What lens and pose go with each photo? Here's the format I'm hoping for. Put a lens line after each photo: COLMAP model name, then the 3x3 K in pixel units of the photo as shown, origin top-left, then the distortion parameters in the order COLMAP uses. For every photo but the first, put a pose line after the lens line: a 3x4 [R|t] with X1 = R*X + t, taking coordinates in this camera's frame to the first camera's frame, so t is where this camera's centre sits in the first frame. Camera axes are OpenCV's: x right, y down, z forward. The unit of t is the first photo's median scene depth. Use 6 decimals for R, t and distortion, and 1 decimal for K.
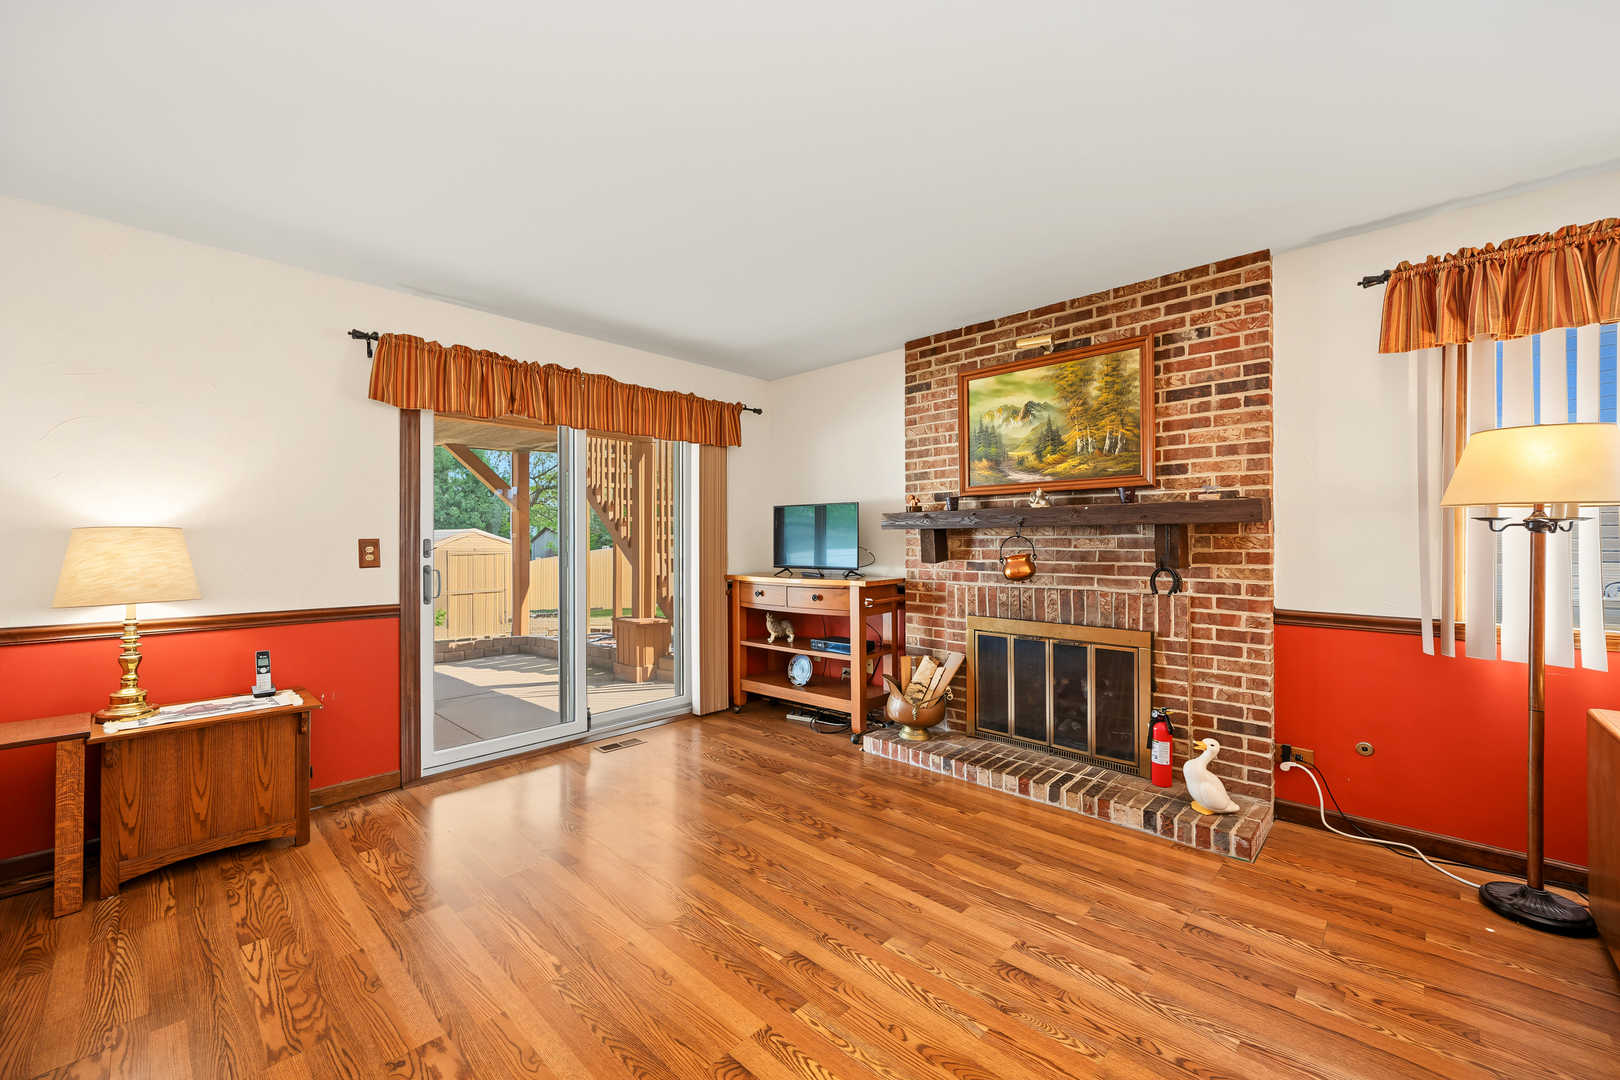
lens RADIAL K [[653.3, 0, 818.6], [0, 653.3, 544.1], [0, 0, 1]] dist [-0.000683, -0.000683]
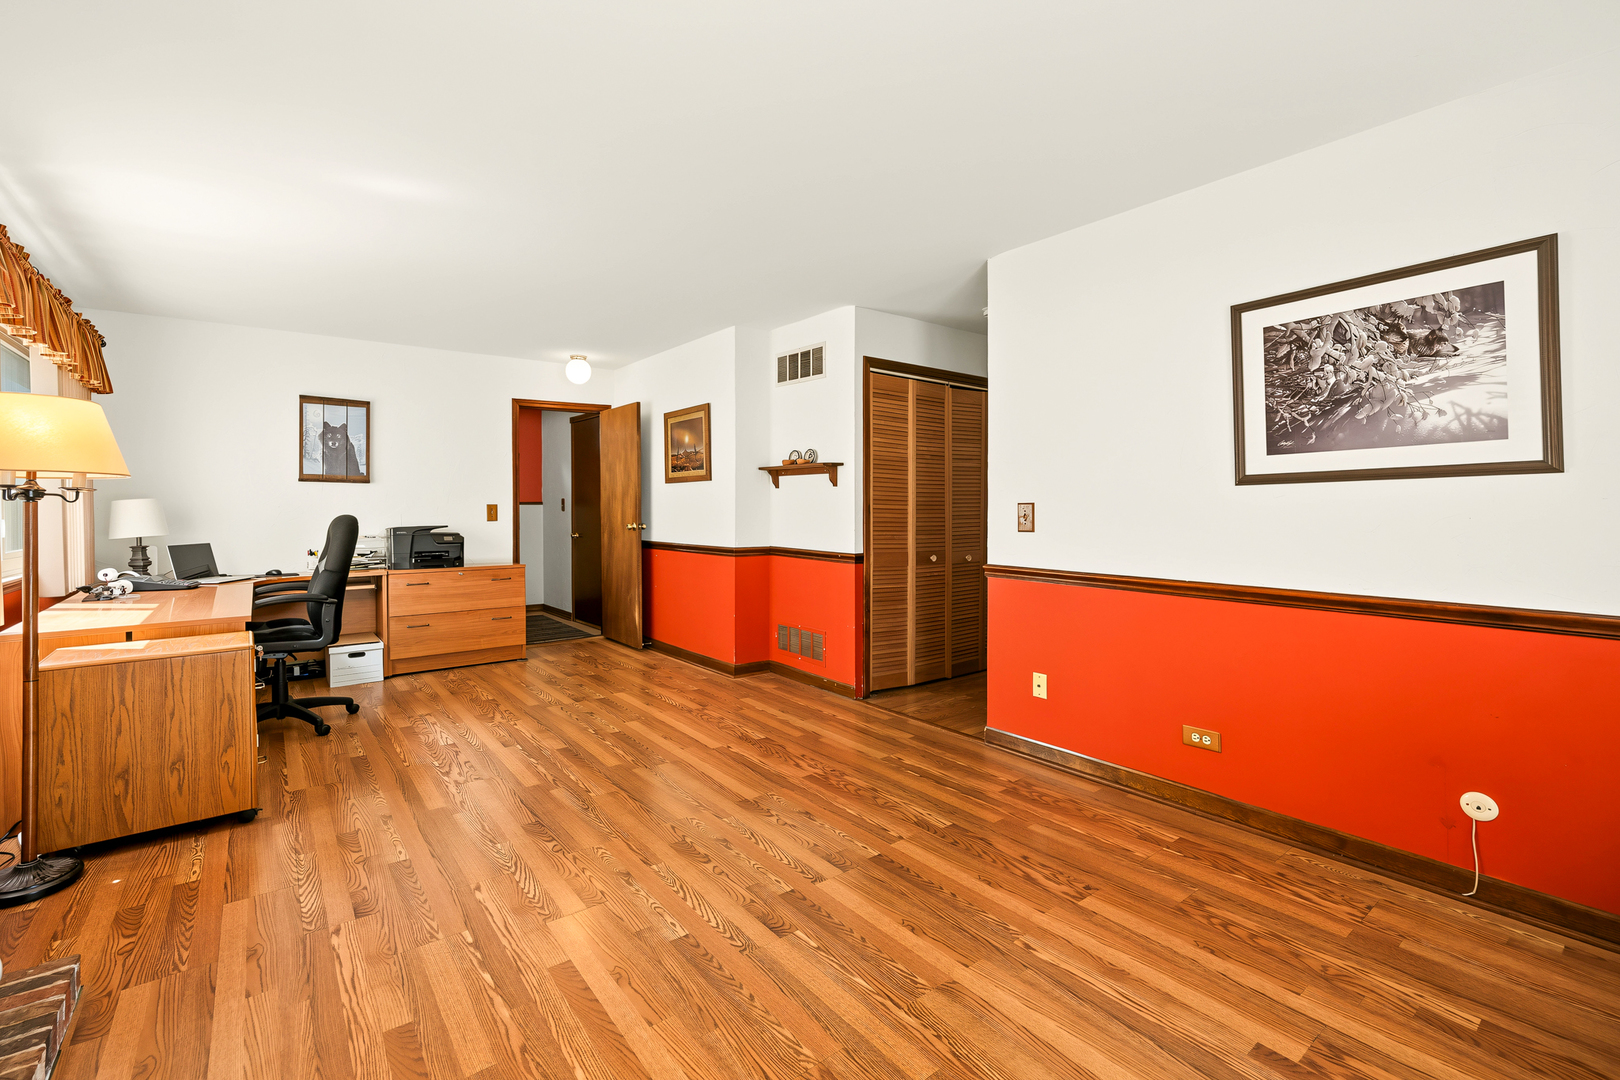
lens RADIAL K [[653.3, 0, 767.9], [0, 653.3, 499.6], [0, 0, 1]] dist [-0.000683, -0.000683]
pose [[-0.980917, 0.009974, 0.194168, -0.136865], [0.010159, 0.999948, -0.000044, -0.006266], [-0.194159, 0.001929, -0.980968, 1.269787]]
